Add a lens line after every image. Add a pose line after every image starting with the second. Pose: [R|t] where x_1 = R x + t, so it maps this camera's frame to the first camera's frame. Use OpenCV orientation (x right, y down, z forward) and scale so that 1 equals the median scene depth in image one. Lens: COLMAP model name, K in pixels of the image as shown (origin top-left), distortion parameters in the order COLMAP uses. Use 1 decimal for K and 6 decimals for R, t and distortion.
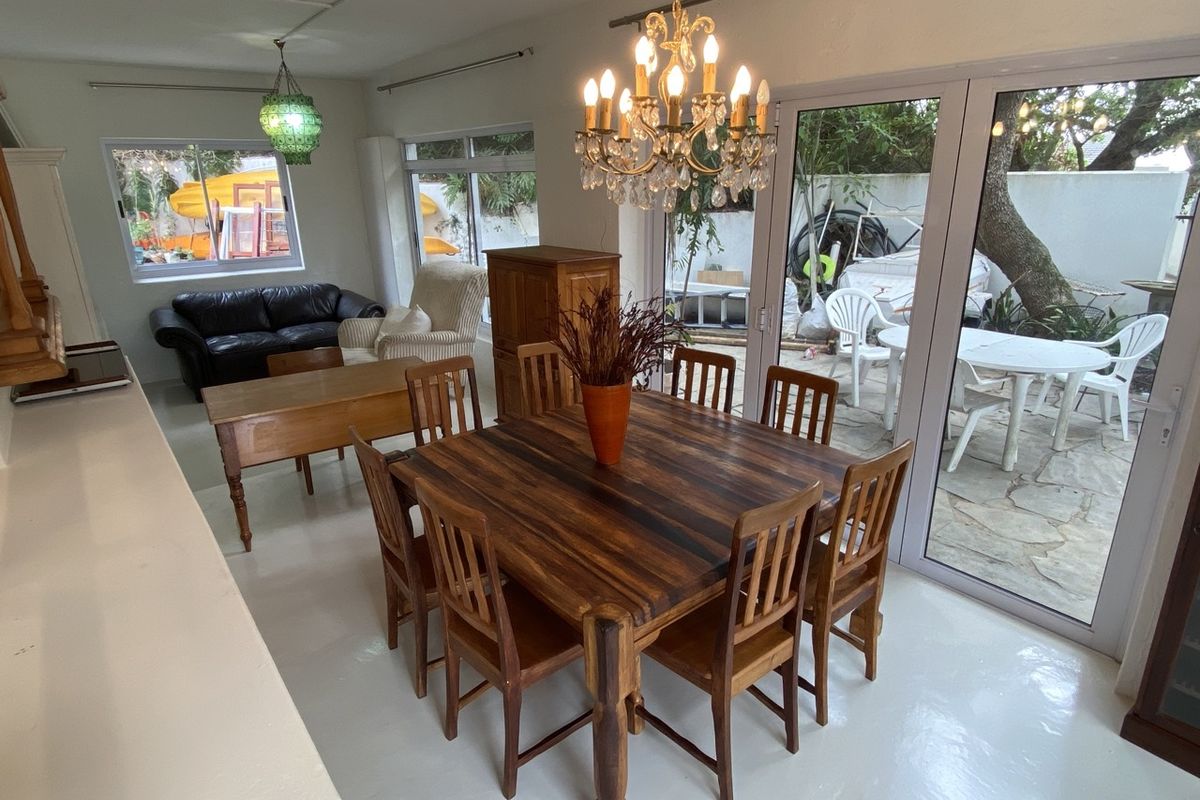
lens RADIAL K [[670.2, 0, 597.9], [0, 670.2, 396.6], [0, 0, 1]] dist [-0.003908, -0.000826]
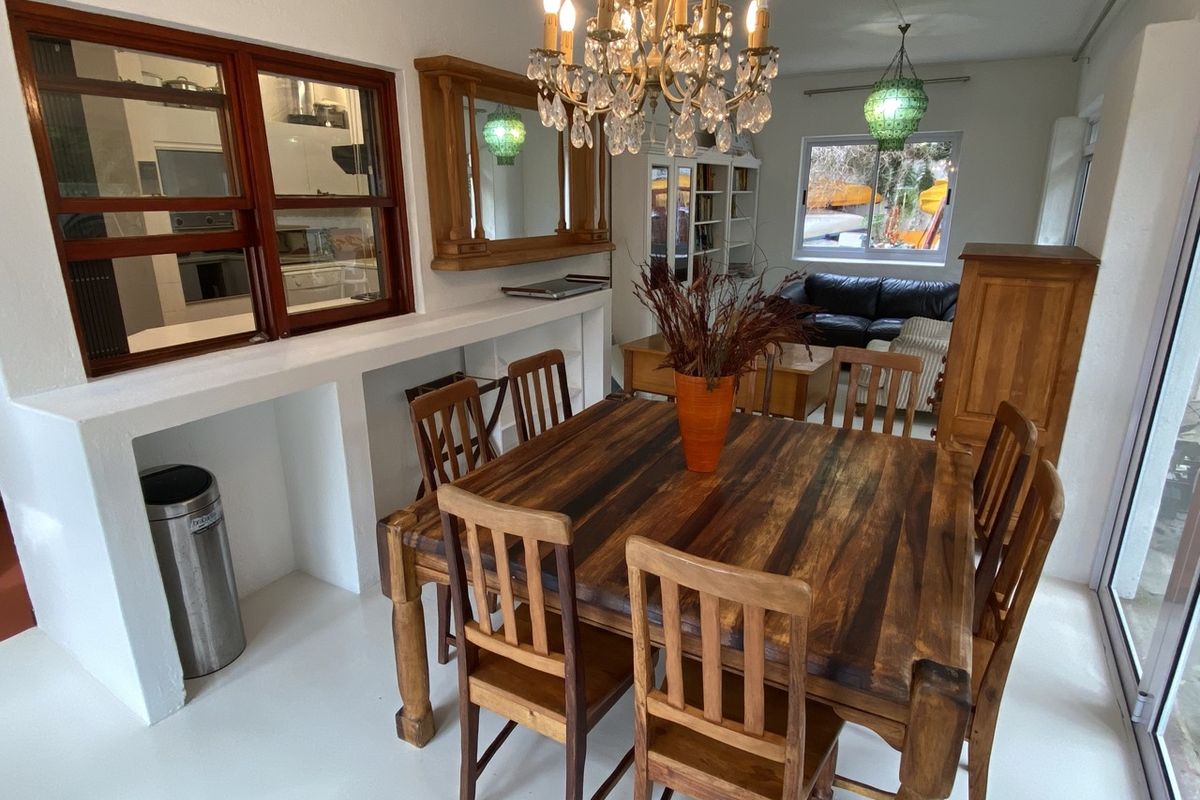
lens RADIAL K [[670.2, 0, 599.2], [0, 670.2, 401.4], [0, 0, 1]] dist [-0.003908, -0.000826]
pose [[0.384959, 0.287423, -0.877038, 0.629480], [-0.302974, 0.936965, 0.174077, -0.082116], [0.871787, 0.198707, 0.447775, 0.473777]]
